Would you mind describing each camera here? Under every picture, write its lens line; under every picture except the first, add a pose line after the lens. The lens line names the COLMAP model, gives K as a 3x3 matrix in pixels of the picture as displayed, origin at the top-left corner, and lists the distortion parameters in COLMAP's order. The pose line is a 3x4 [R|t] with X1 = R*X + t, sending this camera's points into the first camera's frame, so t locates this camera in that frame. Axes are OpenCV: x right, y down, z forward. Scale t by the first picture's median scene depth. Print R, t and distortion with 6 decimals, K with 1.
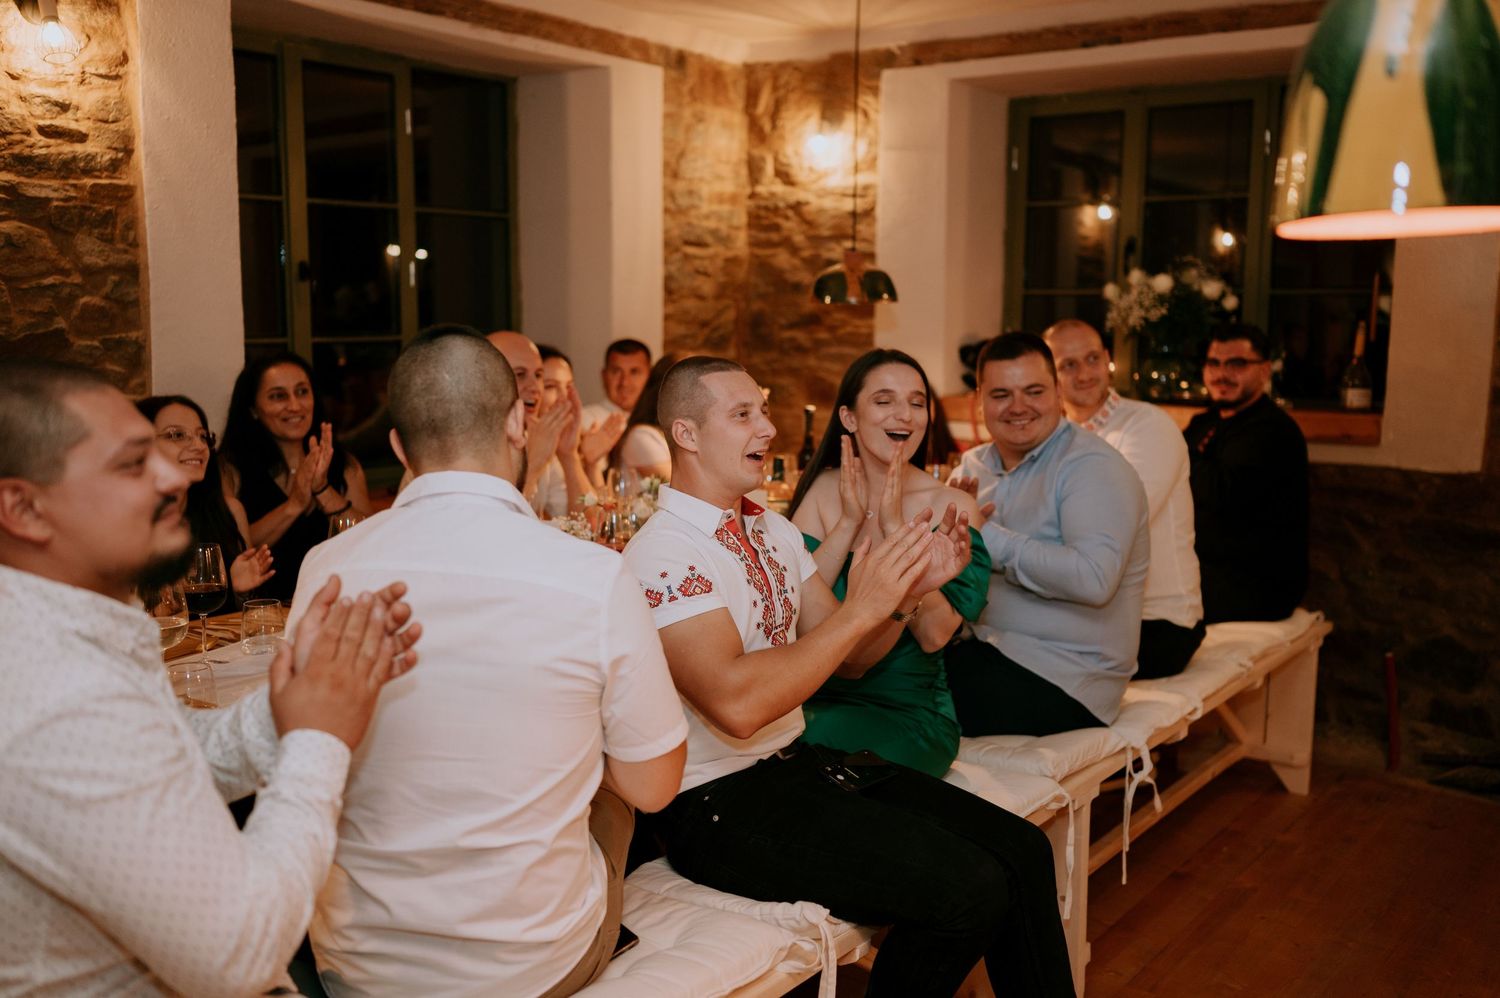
lens RADIAL K [[1418.8, 0, 758.7], [0, 1418.8, 493.0], [0, 0, 1]] dist [-0.001158, 0.008579]
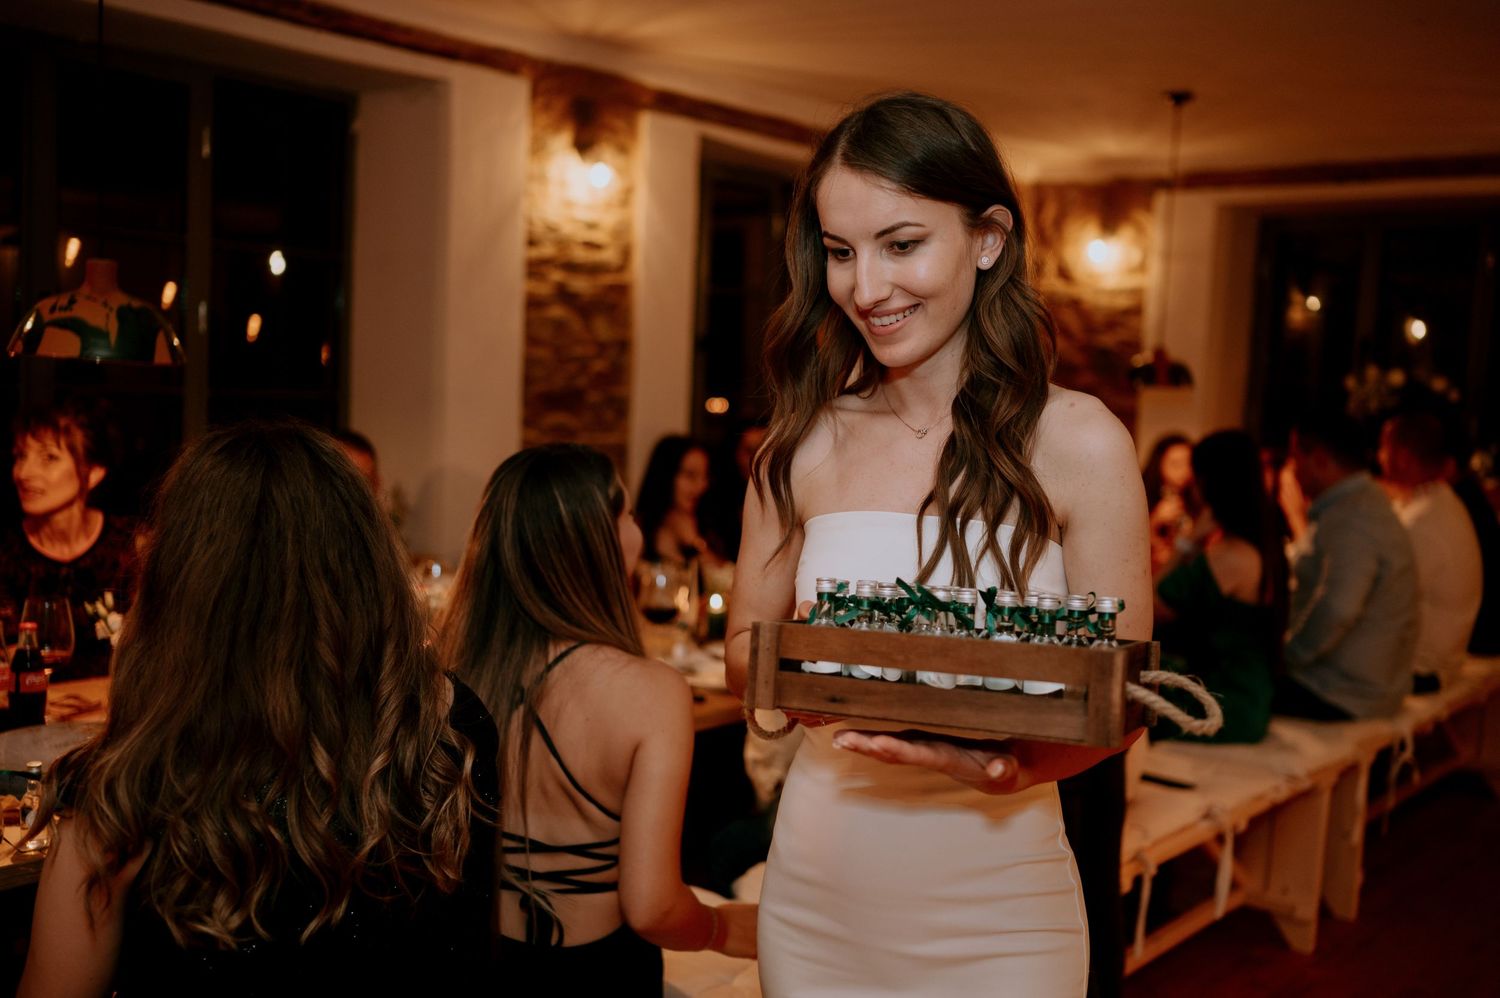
lens RADIAL K [[1477.4, 0, 770.1], [0, 1477.4, 476.1], [0, 0, 1]] dist [0.000304, 0.009857]
pose [[0.995852, 0.042906, -0.080235, -0.178742], [-0.047347, 0.997402, -0.054291, 0.034147], [0.077697, 0.057864, 0.995296, -0.352923]]
